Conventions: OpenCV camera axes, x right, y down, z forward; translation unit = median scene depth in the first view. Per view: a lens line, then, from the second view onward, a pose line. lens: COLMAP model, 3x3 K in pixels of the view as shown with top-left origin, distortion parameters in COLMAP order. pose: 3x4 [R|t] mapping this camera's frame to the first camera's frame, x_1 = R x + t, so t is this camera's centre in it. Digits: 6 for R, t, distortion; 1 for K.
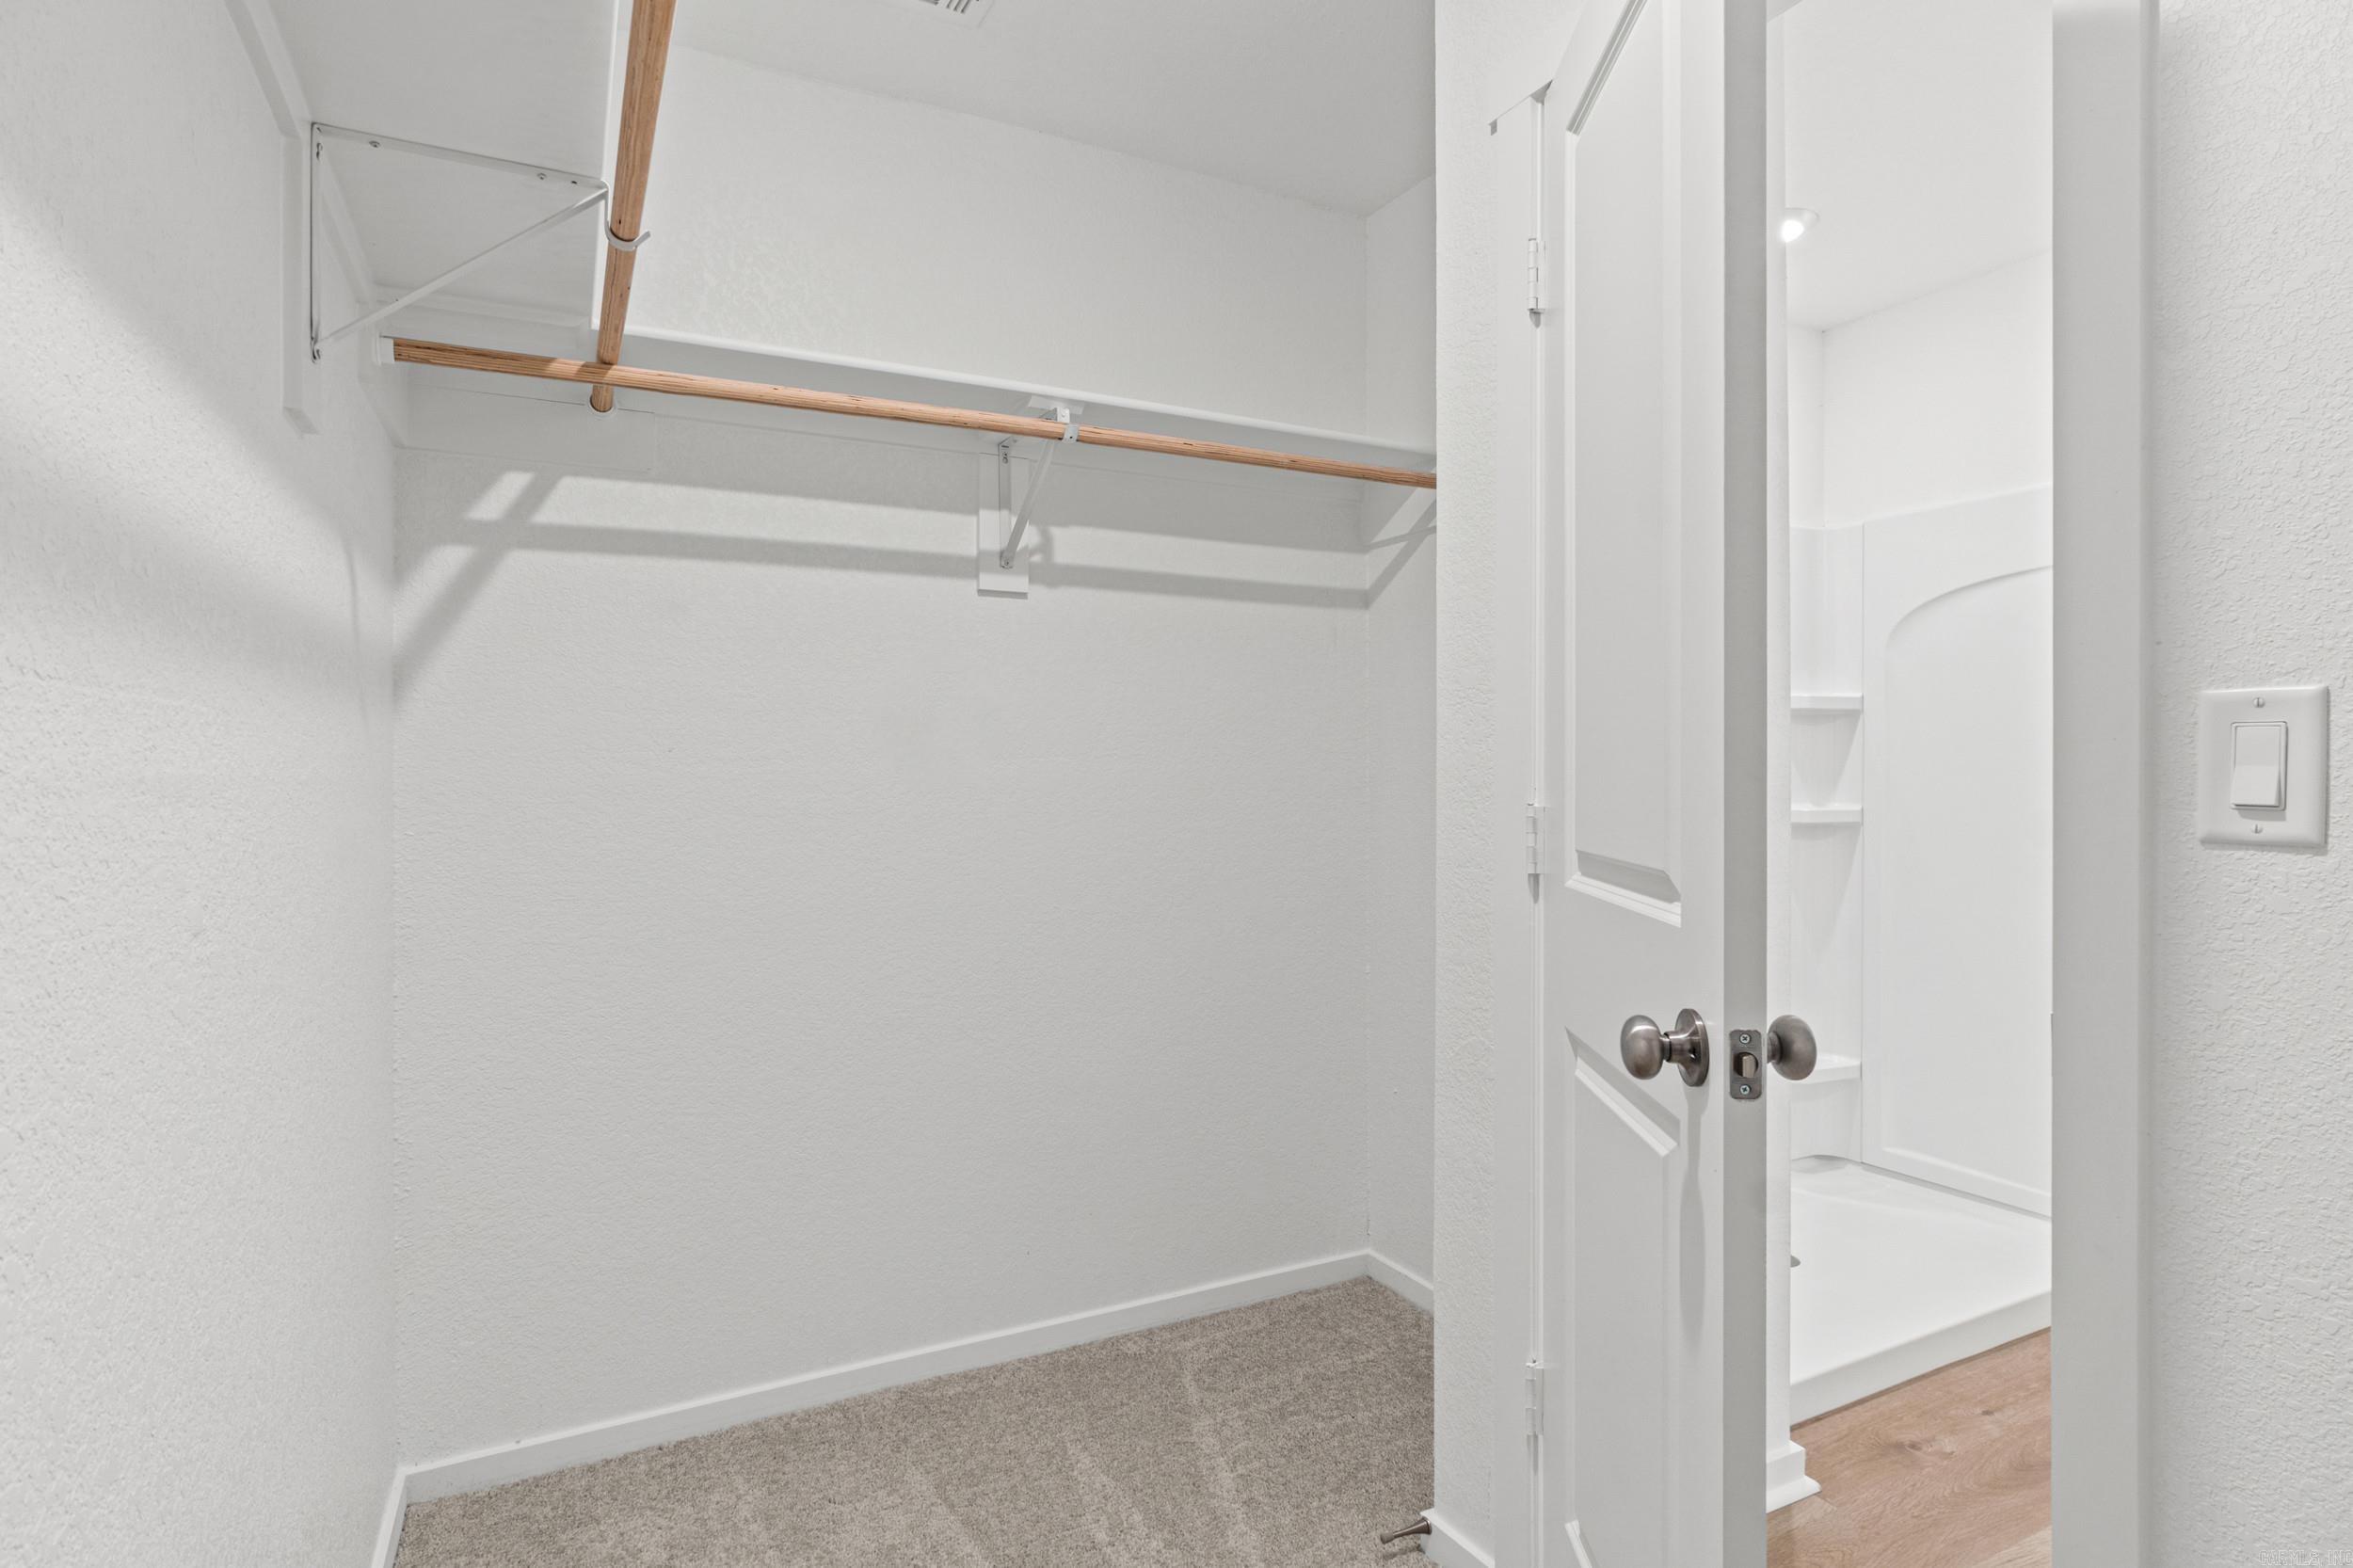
lens RADIAL K [[1199.9, 0, 1165.3], [0, 1199.9, 782.2], [0, 0, 1]] dist [-0.005587, 0.004531]
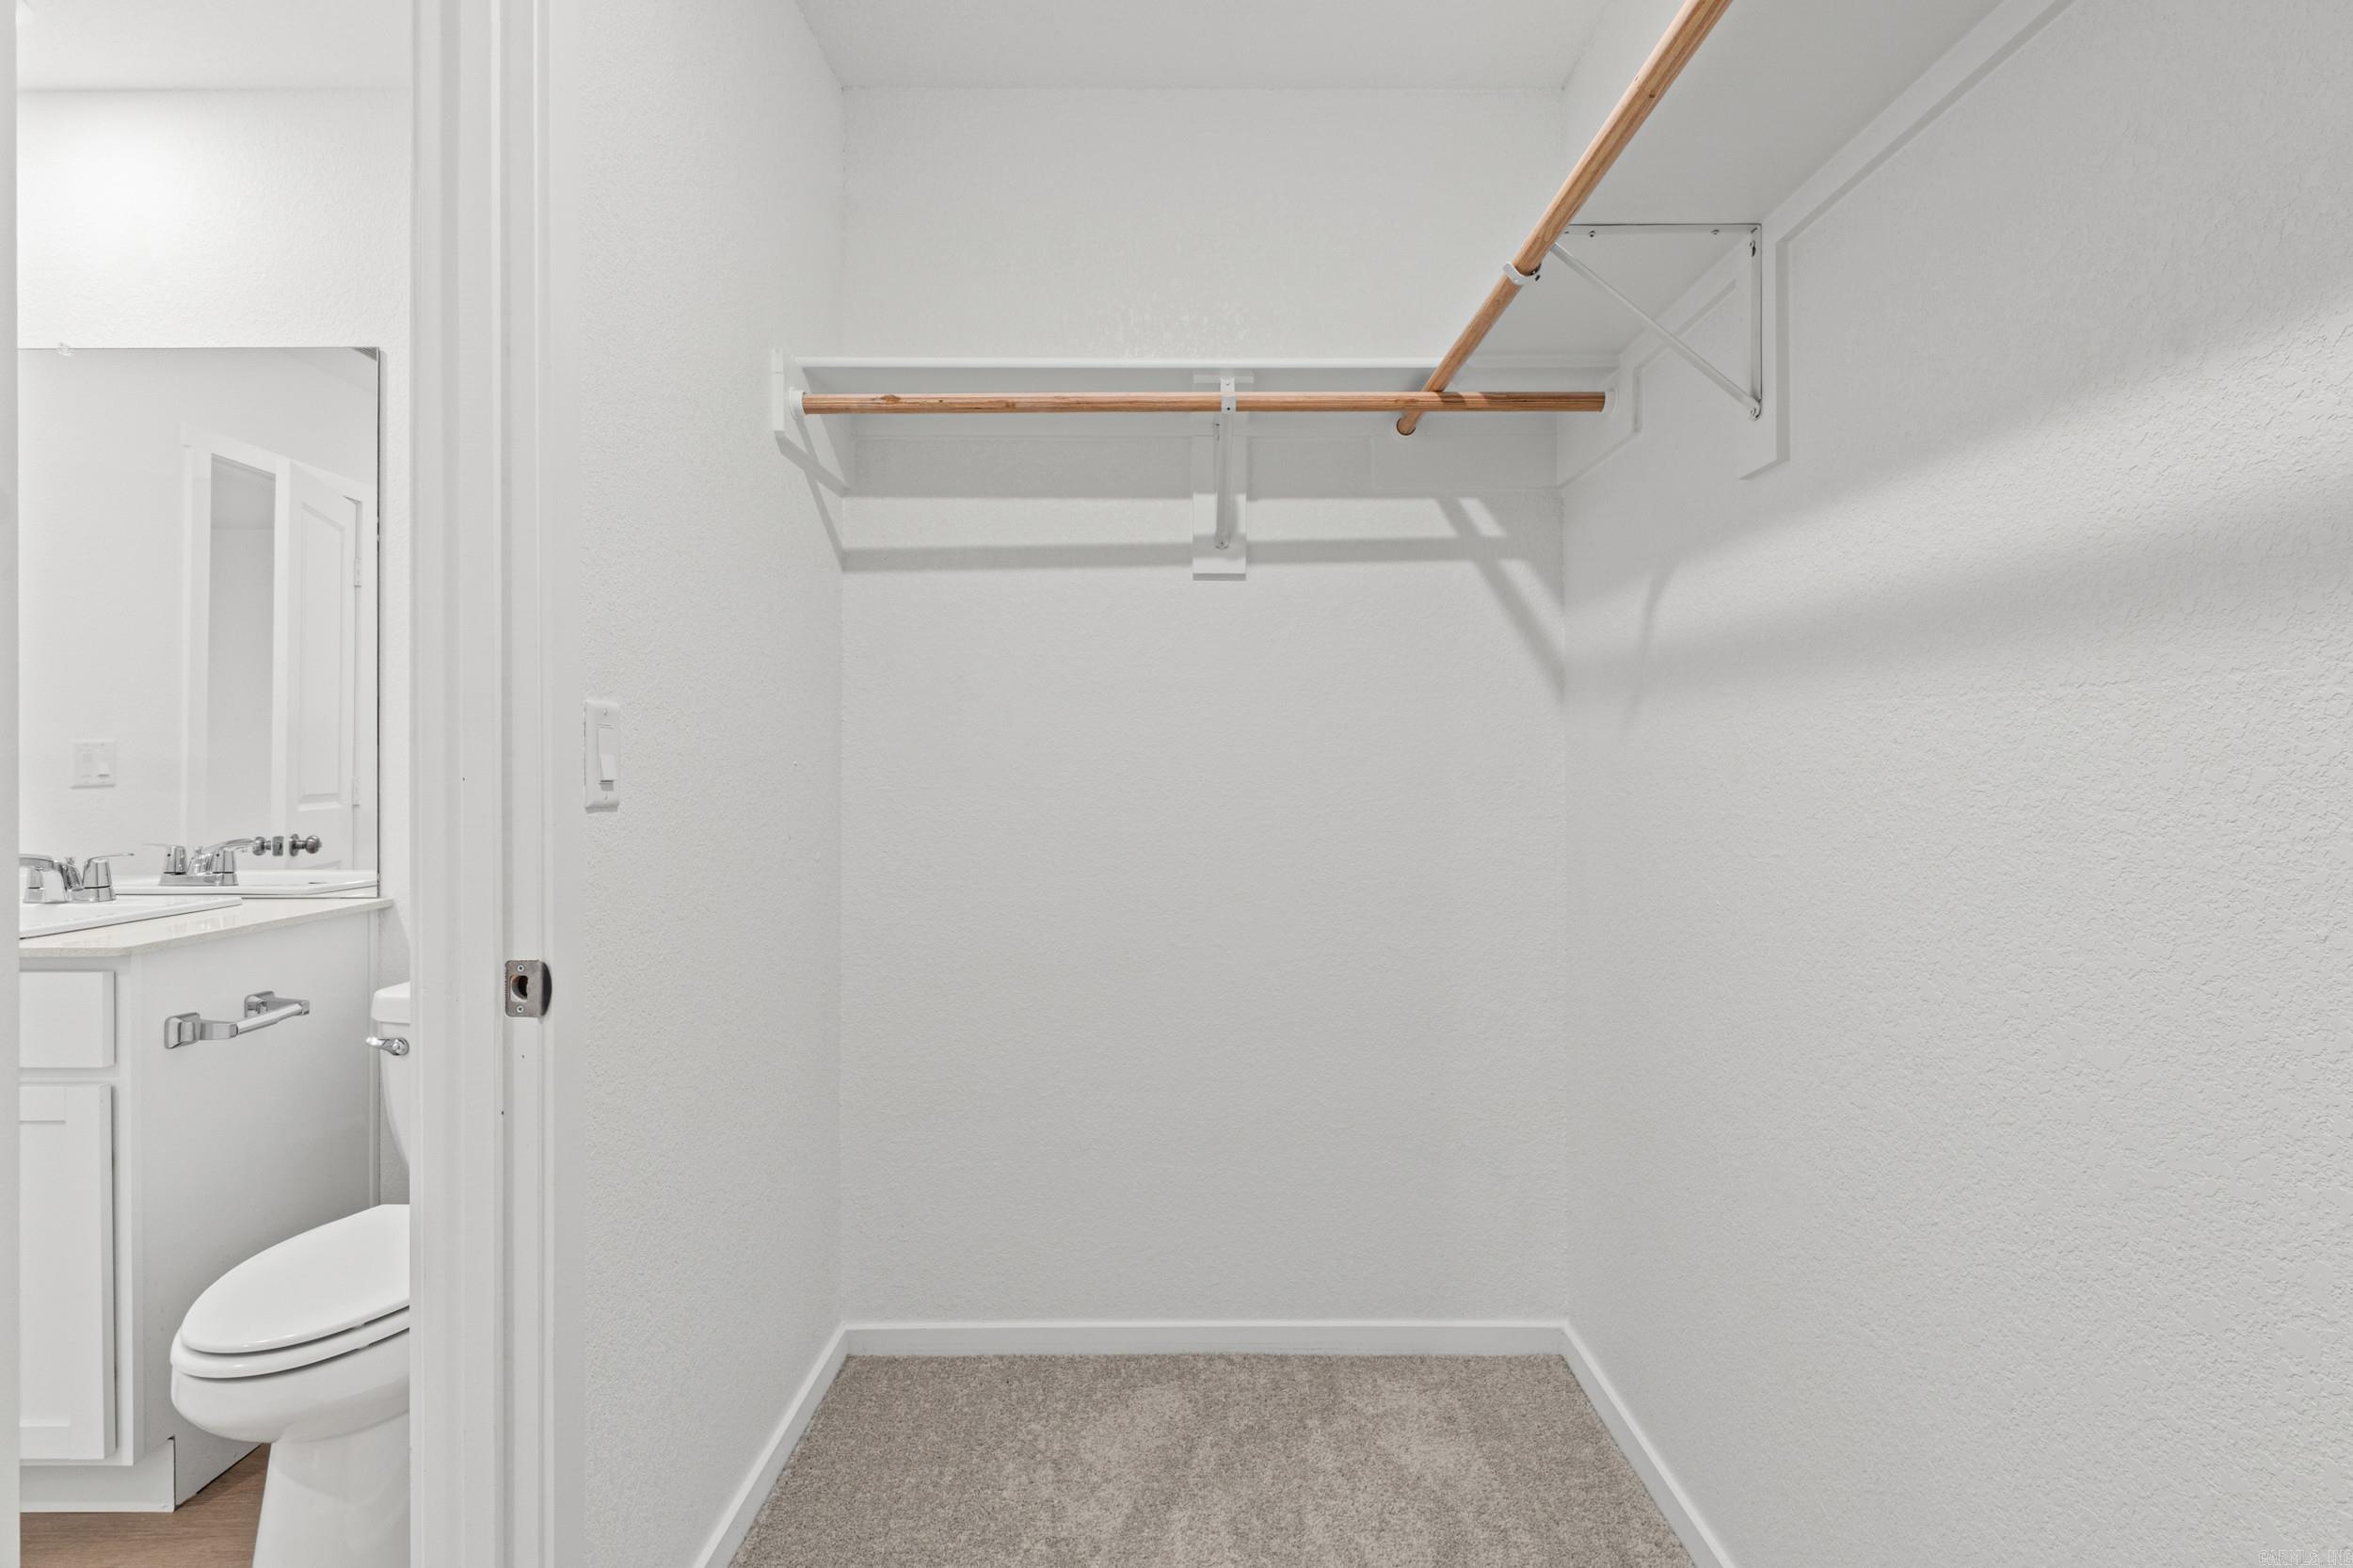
lens RADIAL K [[1150.9, 0, 1169.2], [0, 1150.9, 777.4], [0, 0, 1]] dist [-0.003657, -0.000550]
pose [[0.882172, -0.000378, -0.470927, 0.275973], [0.005337, 0.999943, 0.009196, -0.001511], [0.470896, -0.010625, 0.882124, 0.146923]]
